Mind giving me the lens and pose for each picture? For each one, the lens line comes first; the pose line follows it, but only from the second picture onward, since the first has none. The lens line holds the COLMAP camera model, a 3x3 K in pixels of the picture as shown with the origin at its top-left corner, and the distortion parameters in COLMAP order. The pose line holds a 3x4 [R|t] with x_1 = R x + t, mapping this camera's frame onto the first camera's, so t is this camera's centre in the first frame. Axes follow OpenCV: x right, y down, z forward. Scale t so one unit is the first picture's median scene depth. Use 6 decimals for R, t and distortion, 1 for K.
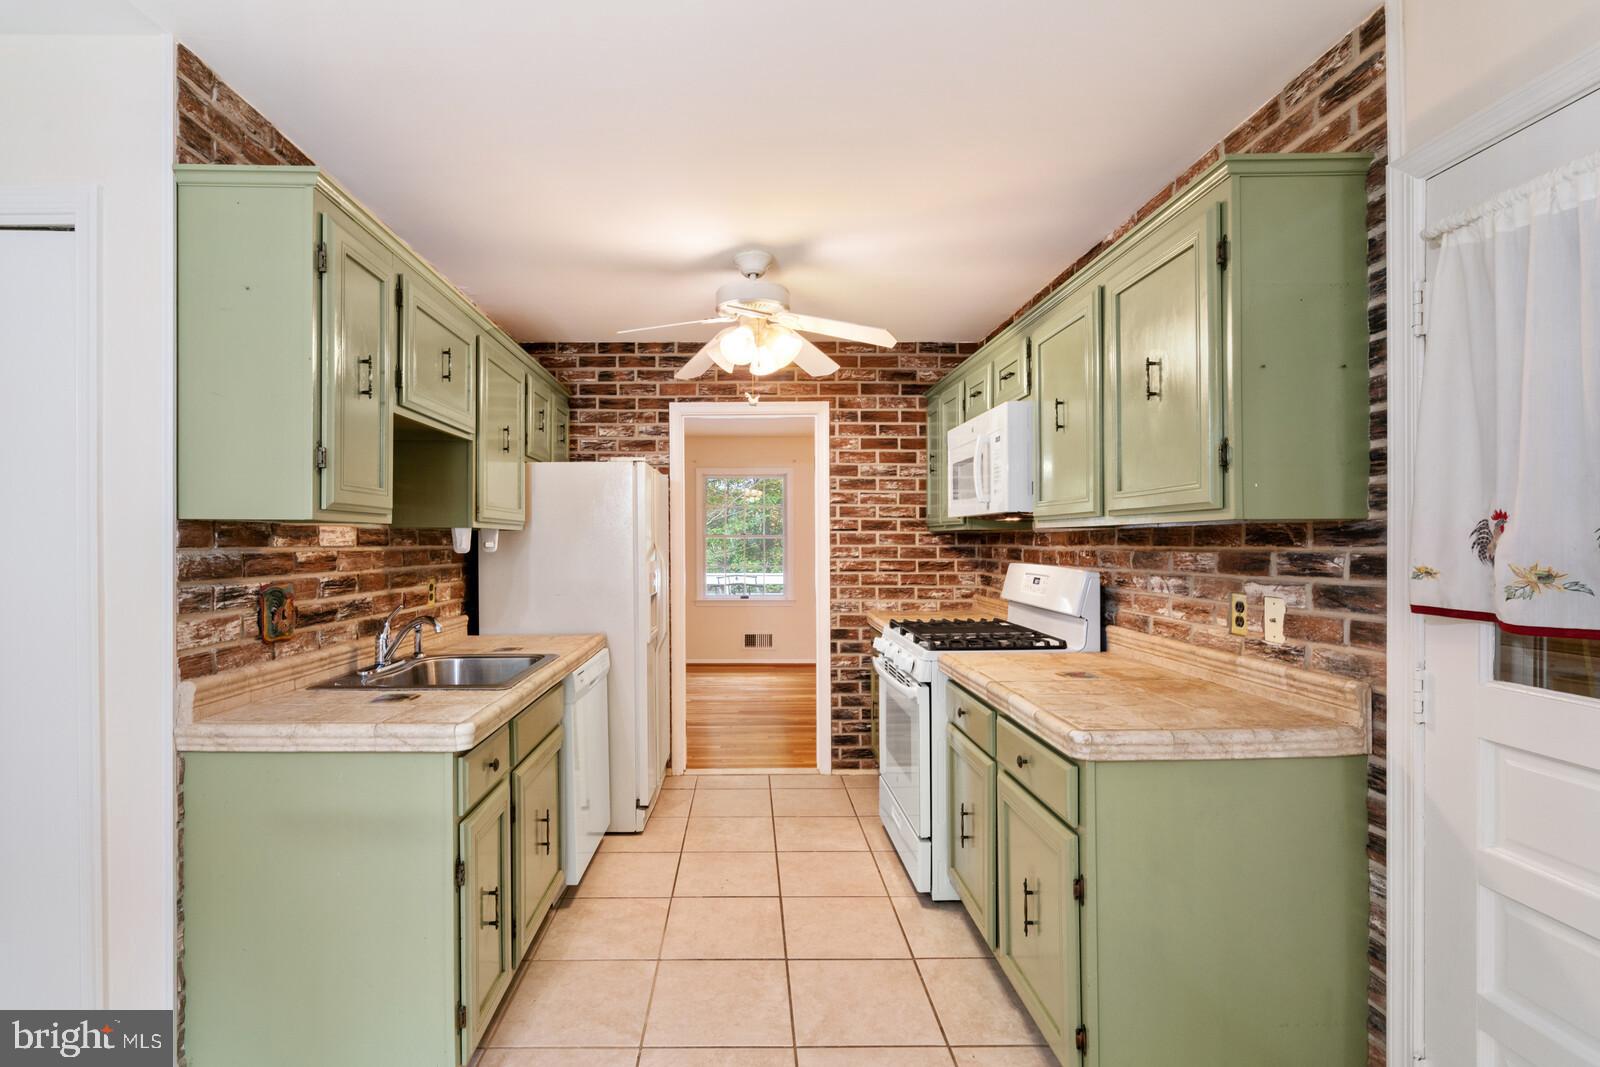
lens RADIAL K [[743.1, 0, 752.5], [0, 743.1, 547.0], [0, 0, 1]] dist [-0.001966, 0.000038]
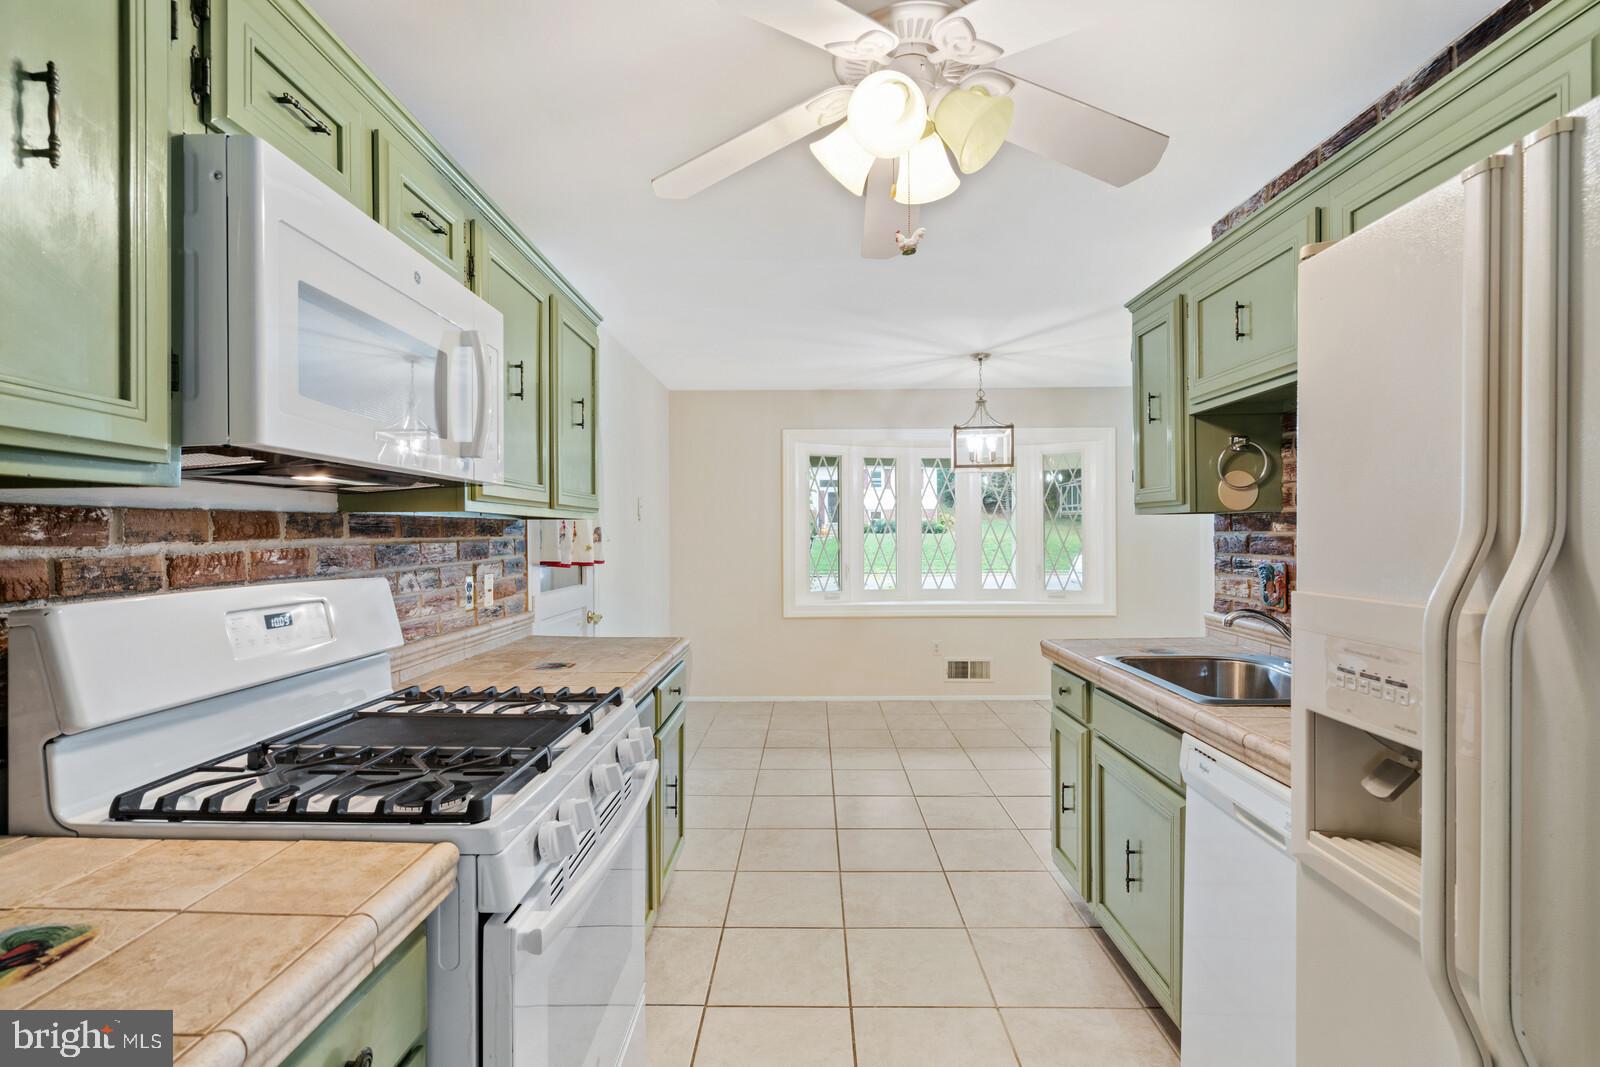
lens RADIAL K [[722.8, 0, 800.2], [0, 722.8, 547.8], [0, 0, 1]] dist [-0.001079, 0.000459]
pose [[-0.999818, 0.006919, 0.017774, 0.075020], [0.007412, 0.999585, 0.027824, -0.008556], [-0.017574, 0.027951, -0.999455, 1.623215]]
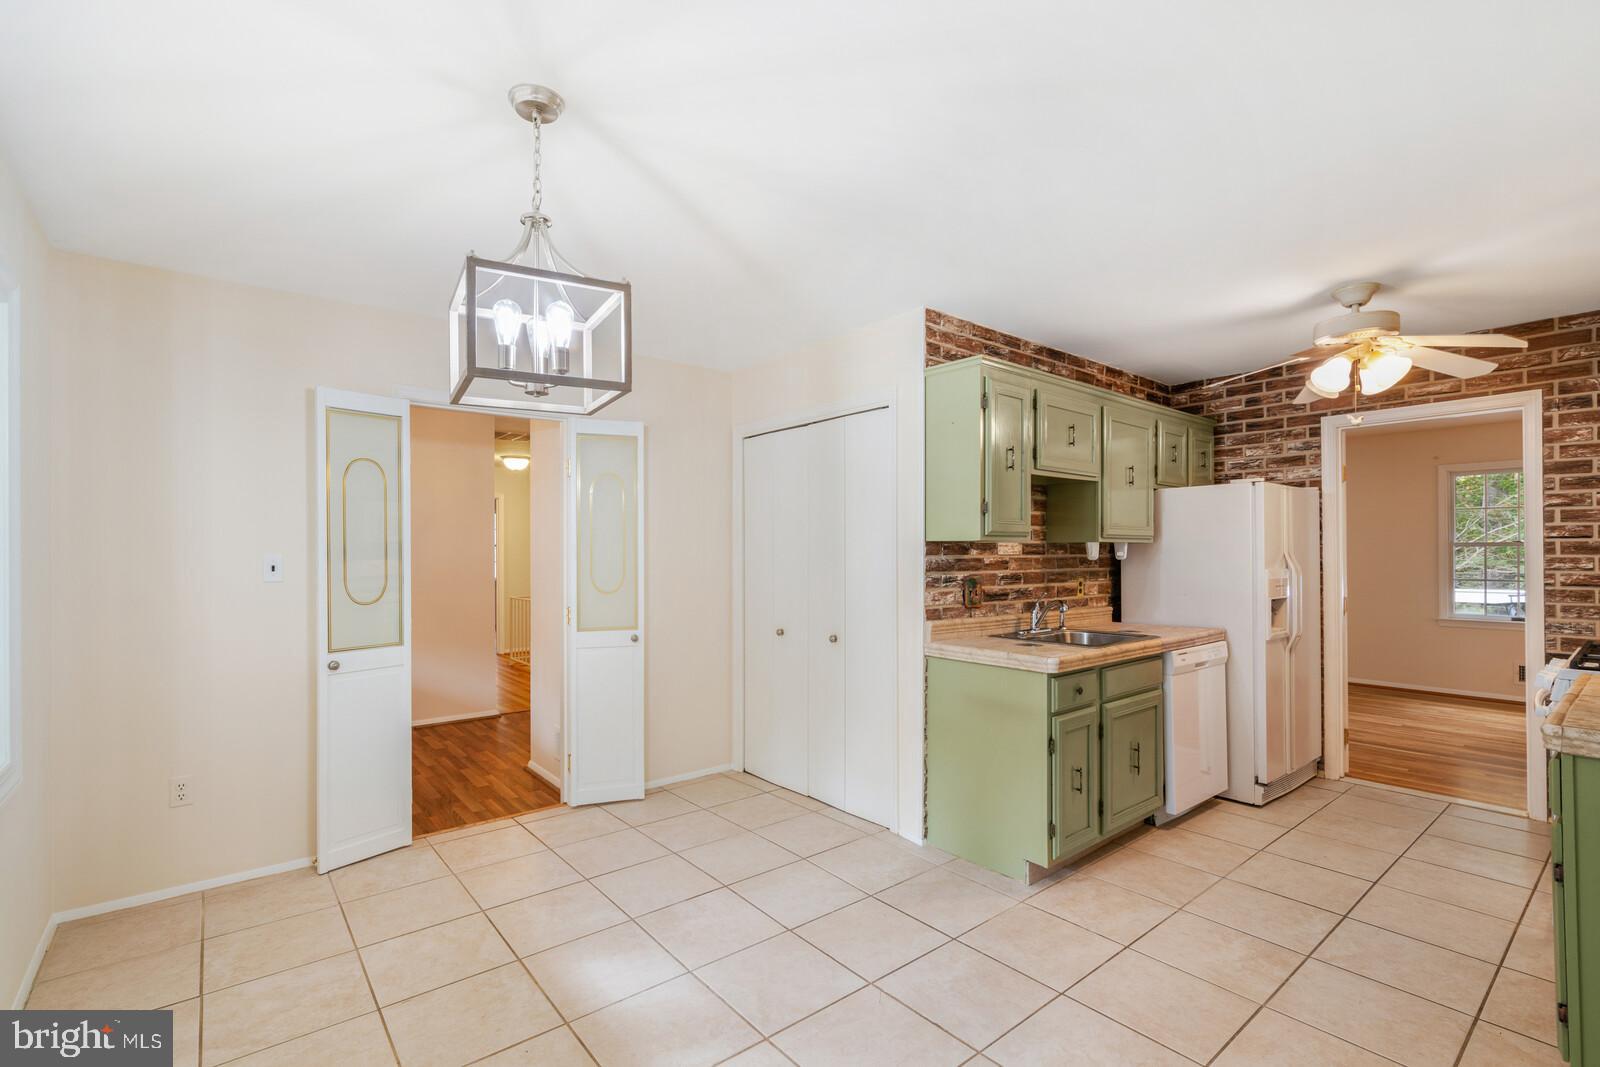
lens RADIAL K [[722.8, 0, 800.2], [0, 722.8, 547.8], [0, 0, 1]] dist [-0.001079, 0.000459]
pose [[0.631393, -0.004668, -0.775449, 0.336129], [-0.004126, 0.999948, -0.009379, 0.000541], [0.775452, 0.009121, 0.631340, -0.318370]]
